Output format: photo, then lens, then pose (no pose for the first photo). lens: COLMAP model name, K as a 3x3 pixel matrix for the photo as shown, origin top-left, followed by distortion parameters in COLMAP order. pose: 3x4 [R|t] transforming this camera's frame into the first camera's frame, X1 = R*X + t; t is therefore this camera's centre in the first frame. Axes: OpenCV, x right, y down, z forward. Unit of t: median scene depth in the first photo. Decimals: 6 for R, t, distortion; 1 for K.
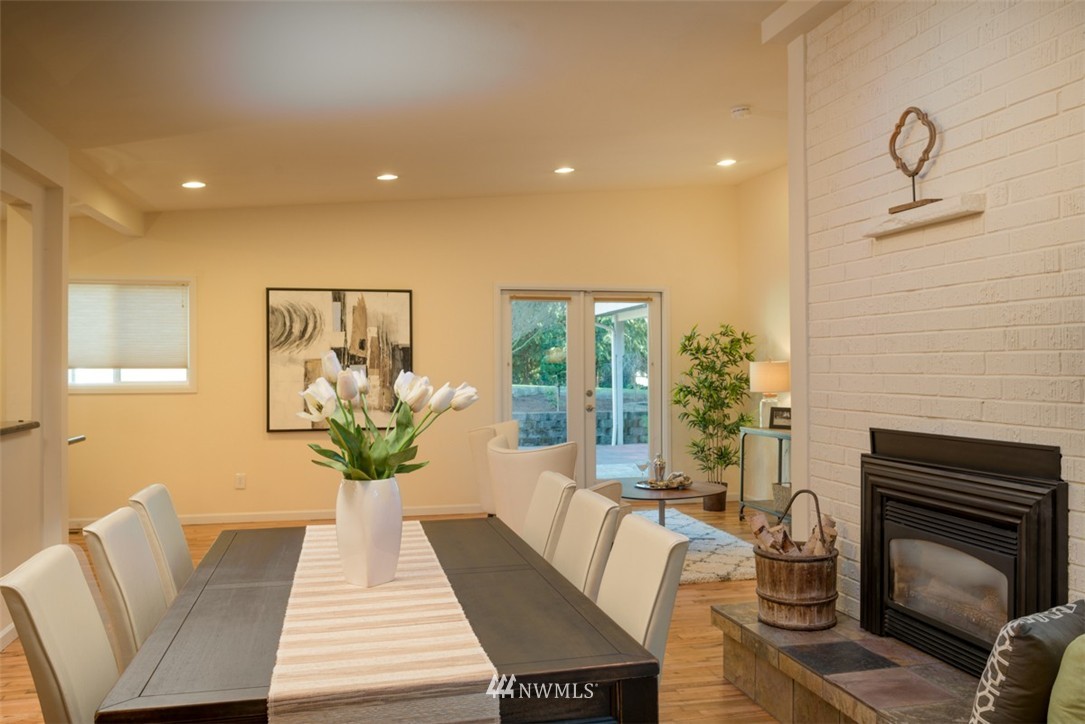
lens RADIAL K [[870.9, 0, 544.1], [0, 870.9, 364.2], [0, 0, 1]] dist [-0.029630, 0.005606]
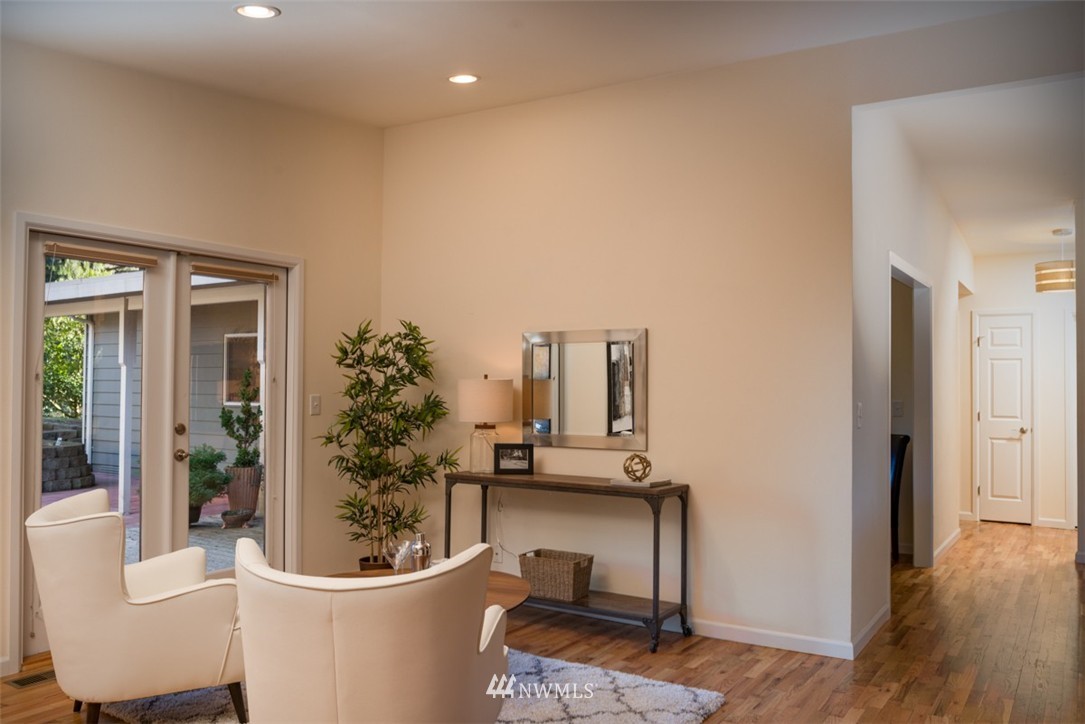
lens RADIAL K [[870.9, 0, 540.7], [0, 870.9, 359.8], [0, 0, 1]] dist [-0.029630, 0.005606]
pose [[0.717116, 0.018908, 0.696698, -0.184799], [-0.010341, 0.999811, -0.016490, -0.006474], [-0.696877, 0.004621, 0.717175, 0.429724]]
